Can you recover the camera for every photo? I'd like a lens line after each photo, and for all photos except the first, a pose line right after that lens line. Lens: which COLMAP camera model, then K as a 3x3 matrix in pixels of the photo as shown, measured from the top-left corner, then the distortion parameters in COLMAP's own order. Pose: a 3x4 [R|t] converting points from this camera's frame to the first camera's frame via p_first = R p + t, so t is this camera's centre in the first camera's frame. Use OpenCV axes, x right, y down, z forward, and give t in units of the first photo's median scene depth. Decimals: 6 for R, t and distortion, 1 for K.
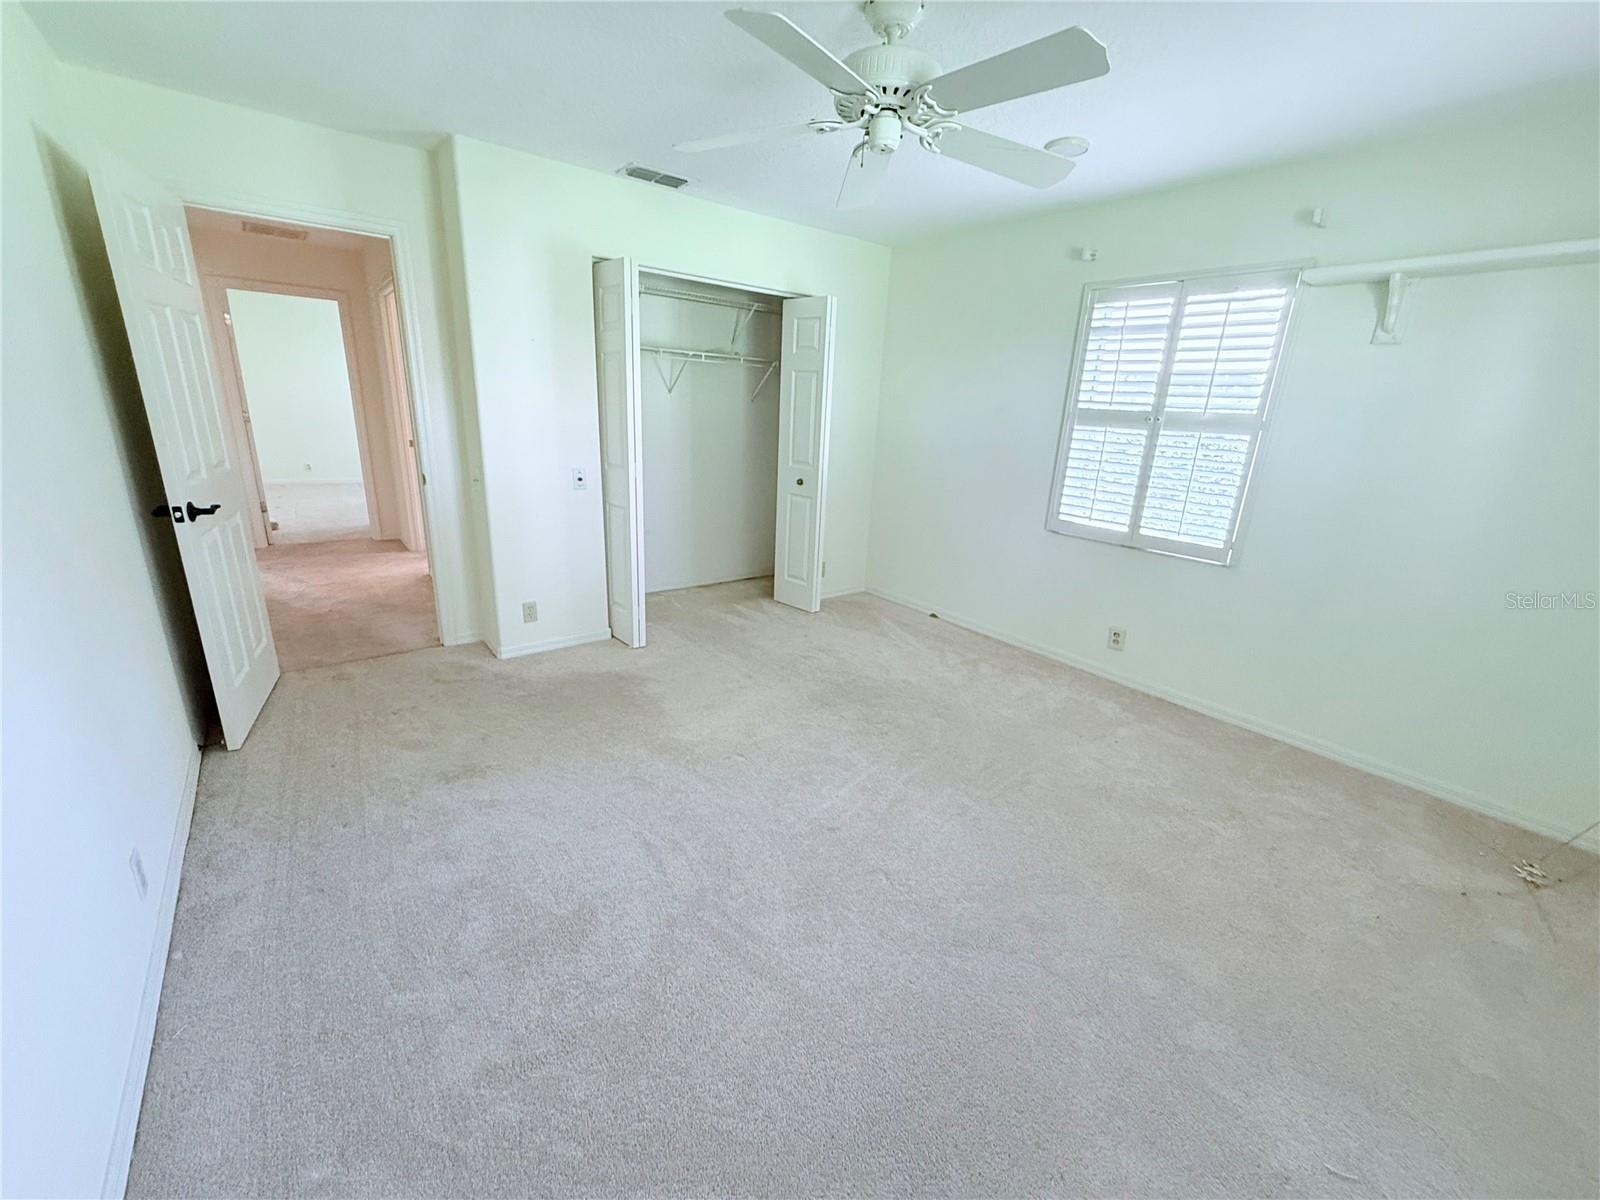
lens RADIAL K [[642.7, 0, 801.9], [0, 642.7, 598.4], [0, 0, 1]] dist [-0.001651, -0.000098]
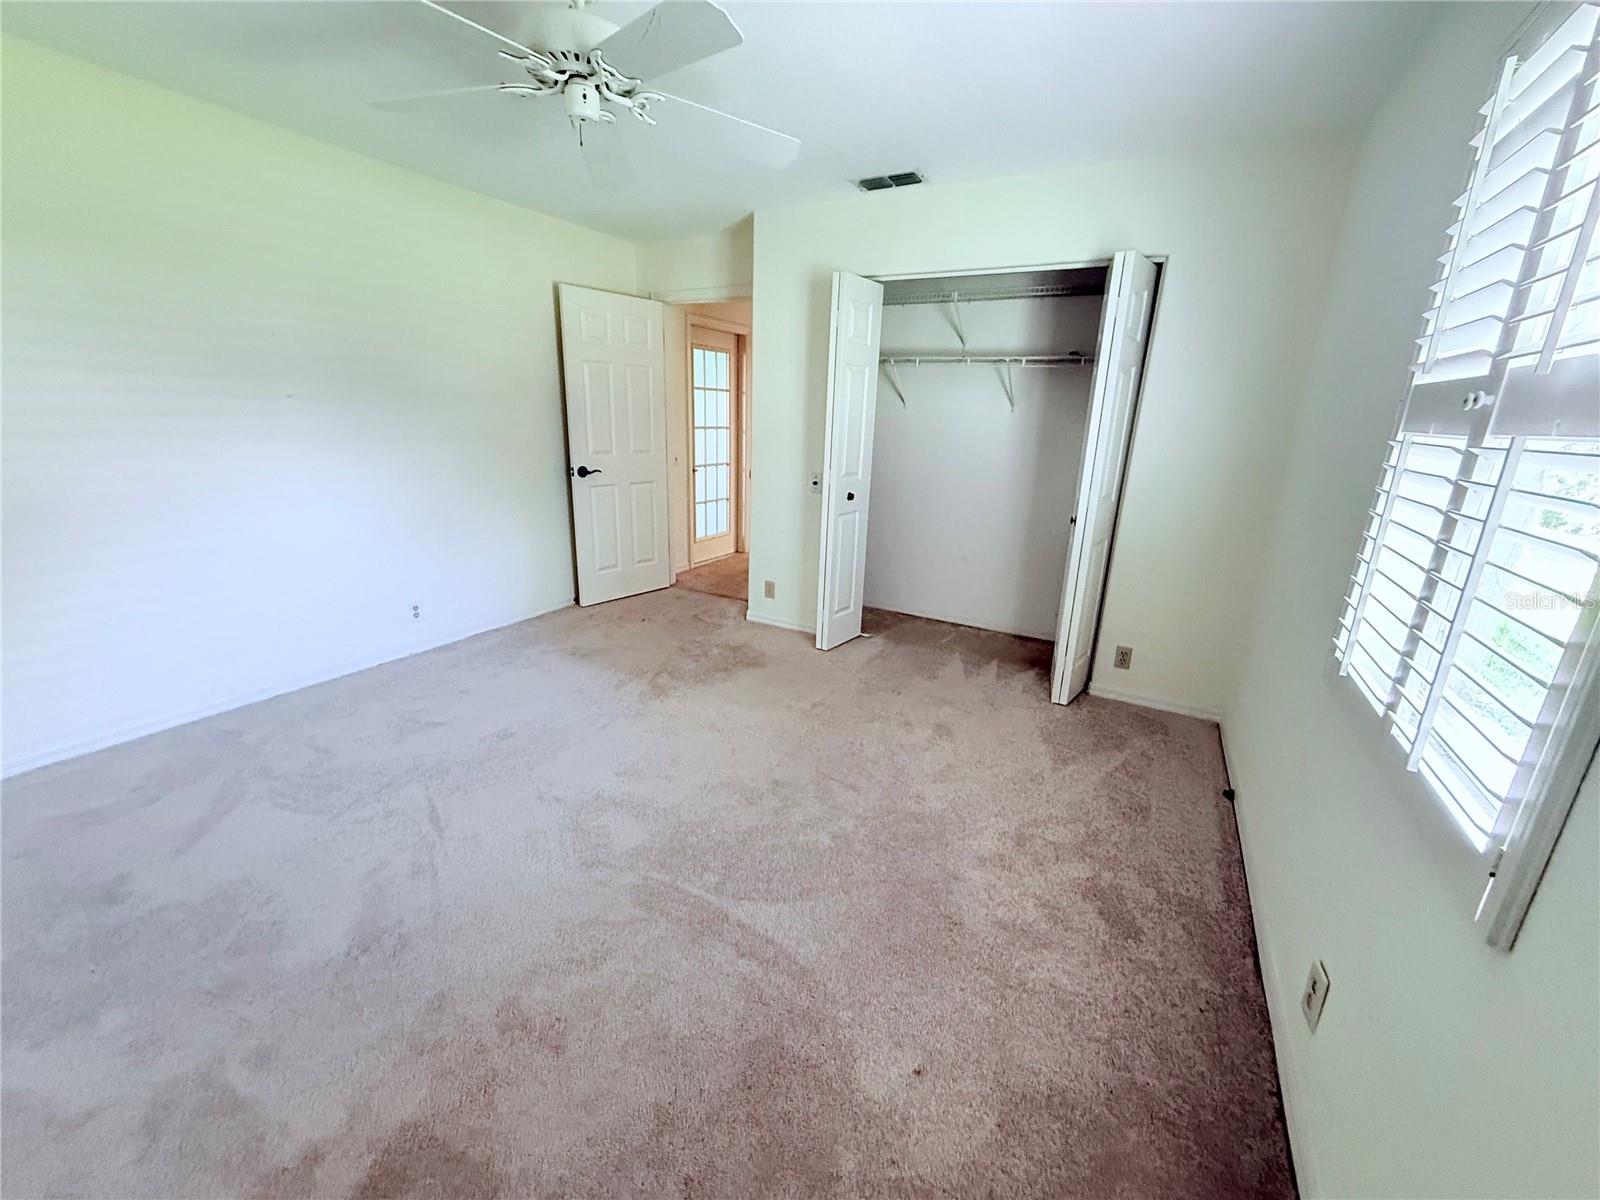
lens RADIAL K [[642.7, 0, 799.4], [0, 642.7, 599.3], [0, 0, 1]] dist [-0.001651, -0.000098]
pose [[0.380405, 0.224615, -0.897129, 0.693315], [-0.282060, 0.952018, 0.118758, -0.121666], [0.880758, 0.207868, 0.425507, 0.561279]]
